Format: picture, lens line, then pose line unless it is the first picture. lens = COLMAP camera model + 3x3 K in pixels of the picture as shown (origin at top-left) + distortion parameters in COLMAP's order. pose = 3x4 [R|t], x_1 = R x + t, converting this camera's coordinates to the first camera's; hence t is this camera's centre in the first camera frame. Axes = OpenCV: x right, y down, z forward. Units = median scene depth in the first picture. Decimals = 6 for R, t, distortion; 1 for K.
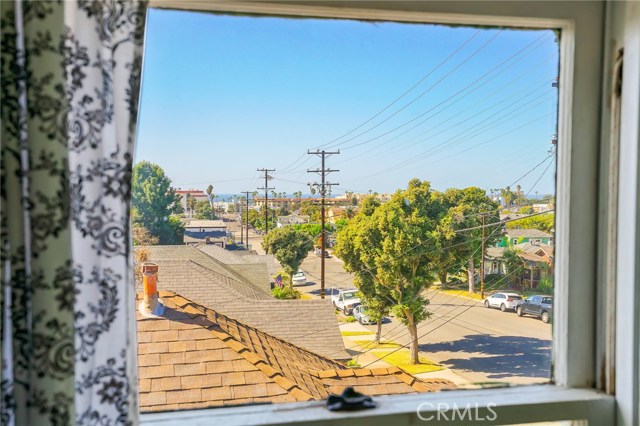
lens RADIAL K [[628.0, 0, 320.4], [0, 628.0, 213.8], [0, 0, 1]] dist [0.056407, 0.000000]
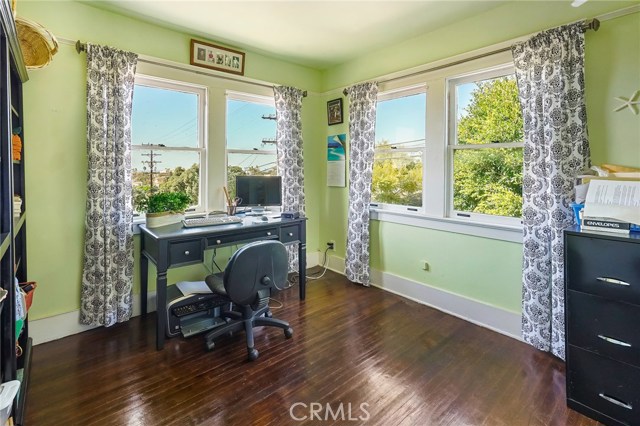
lens RADIAL K [[305.7, 0, 327.3], [0, 305.7, 167.3], [0, 0, 1]] dist [-0.000555, 0.000230]
pose [[0.864237, 0.007511, 0.503029, -0.010114], [0.012714, 0.999243, -0.036764, 0.099116], [-0.502924, 0.038169, 0.863487, -0.394158]]
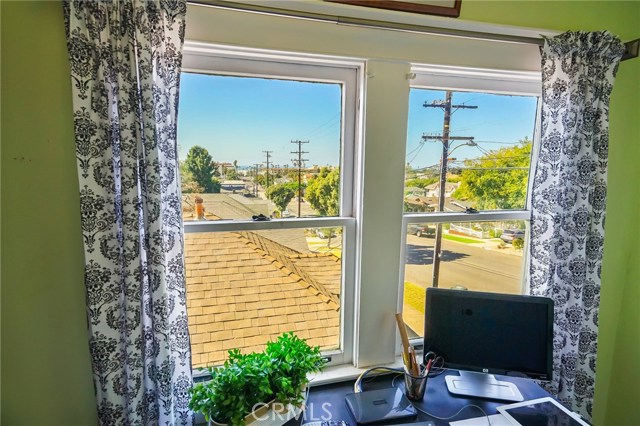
lens RADIAL K [[354.0, 0, 321.5], [0, 354.0, 214.2], [0, 0, 1]] dist [0.022202, 0.000916]
pose [[0.997960, 0.004662, 0.063668, 0.032010], [-0.011194, 0.994657, 0.102627, 0.016640], [-0.062850, -0.103130, 0.992680, -0.087176]]
